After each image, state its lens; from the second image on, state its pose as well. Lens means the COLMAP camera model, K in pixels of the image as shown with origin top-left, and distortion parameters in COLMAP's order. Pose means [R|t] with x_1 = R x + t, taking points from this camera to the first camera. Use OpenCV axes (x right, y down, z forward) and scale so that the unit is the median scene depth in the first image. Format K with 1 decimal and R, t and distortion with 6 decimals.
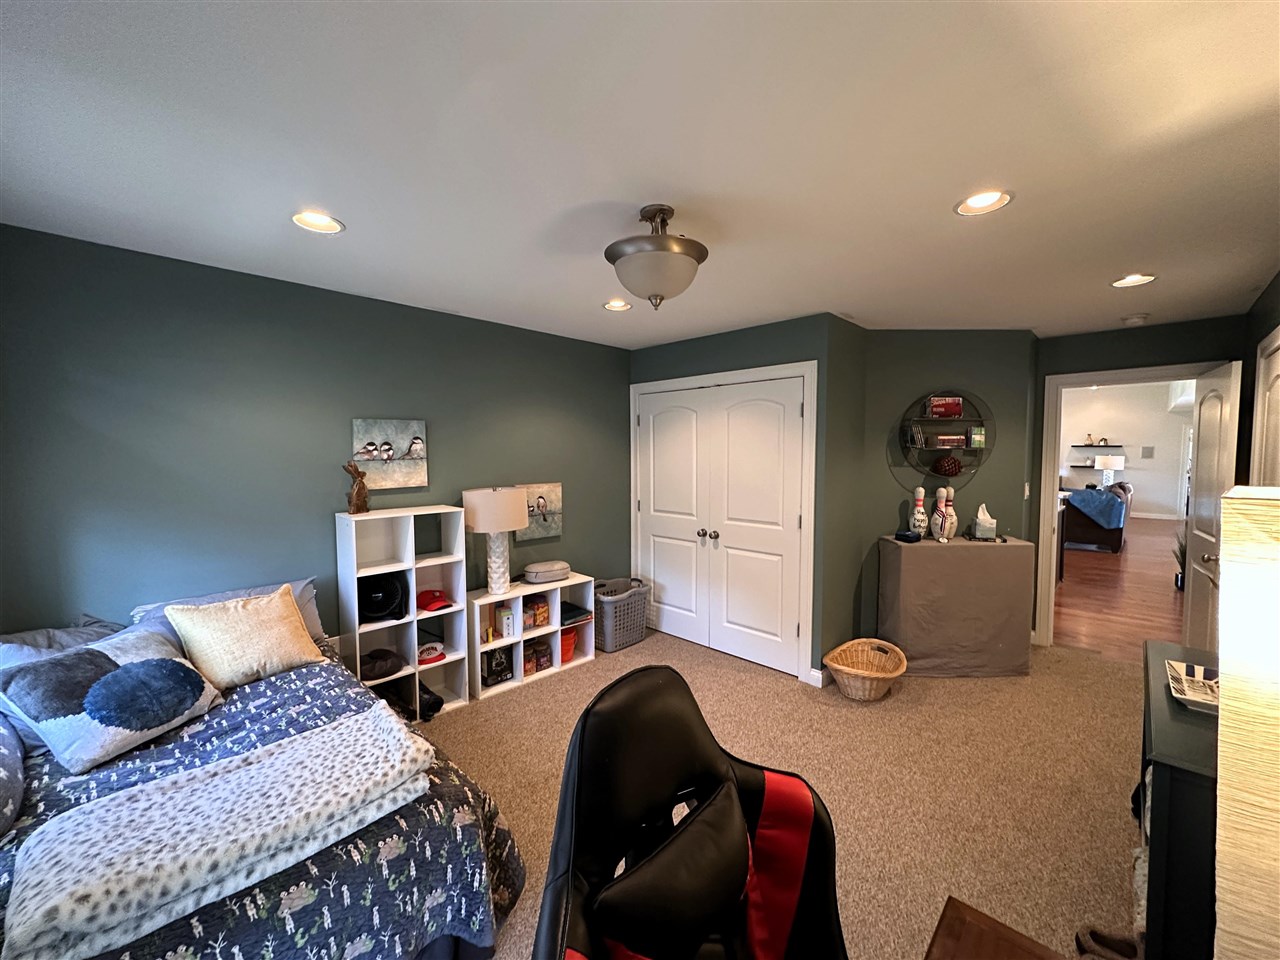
lens RADIAL K [[507.7, 0, 640.0], [0, 507.7, 480.0], [0, 0, 1]] dist [-0.000655, -0.000033]
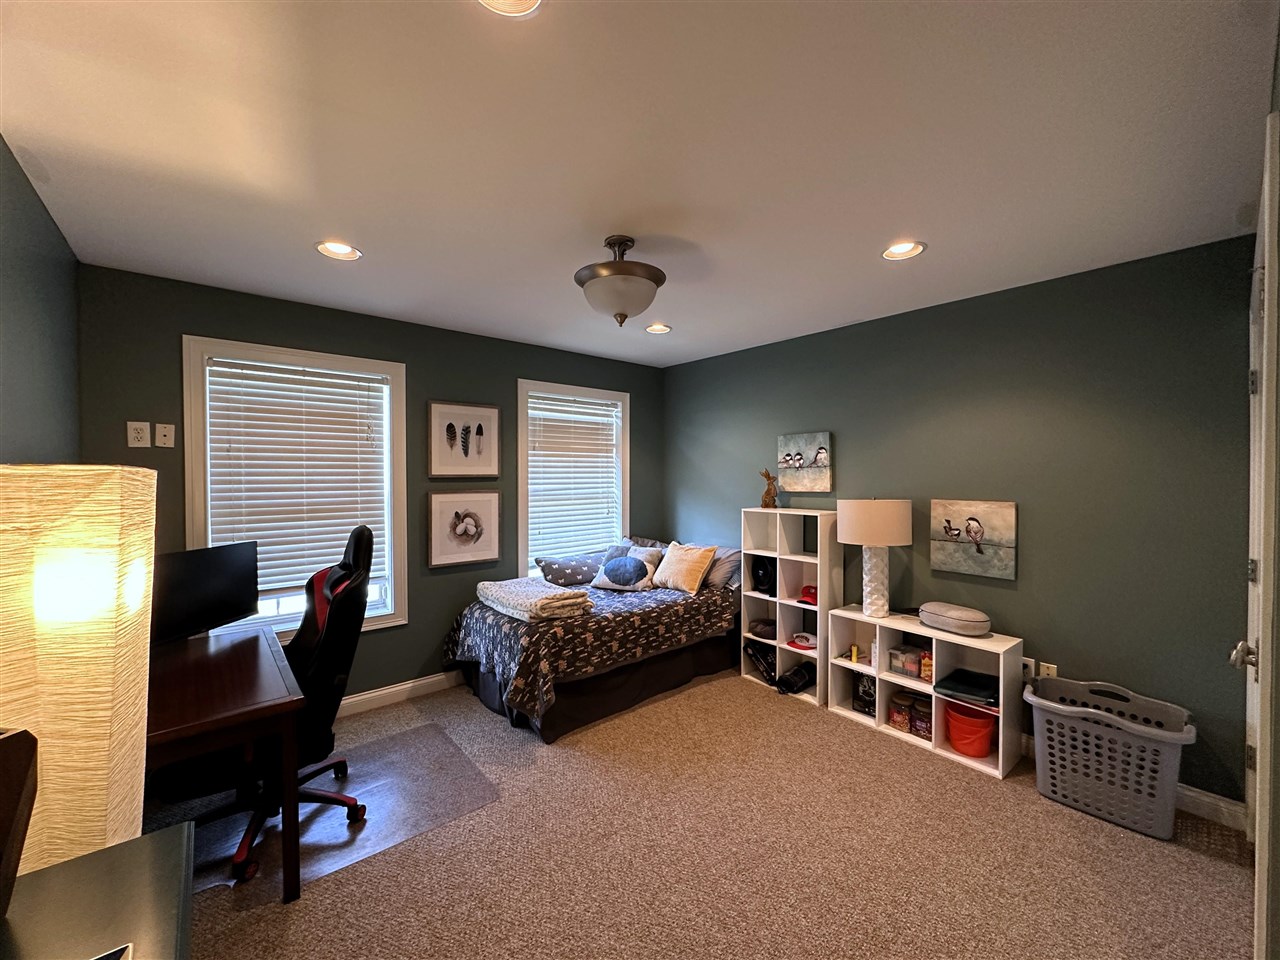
lens RADIAL K [[507.7, 0, 640.0], [0, 507.7, 480.0], [0, 0, 1]] dist [-0.000655, -0.000033]
pose [[-0.088371, 0.014740, -0.995979, 0.701132], [-0.054615, 0.998315, 0.019620, -0.013068], [0.994589, 0.056129, -0.087417, 0.703184]]
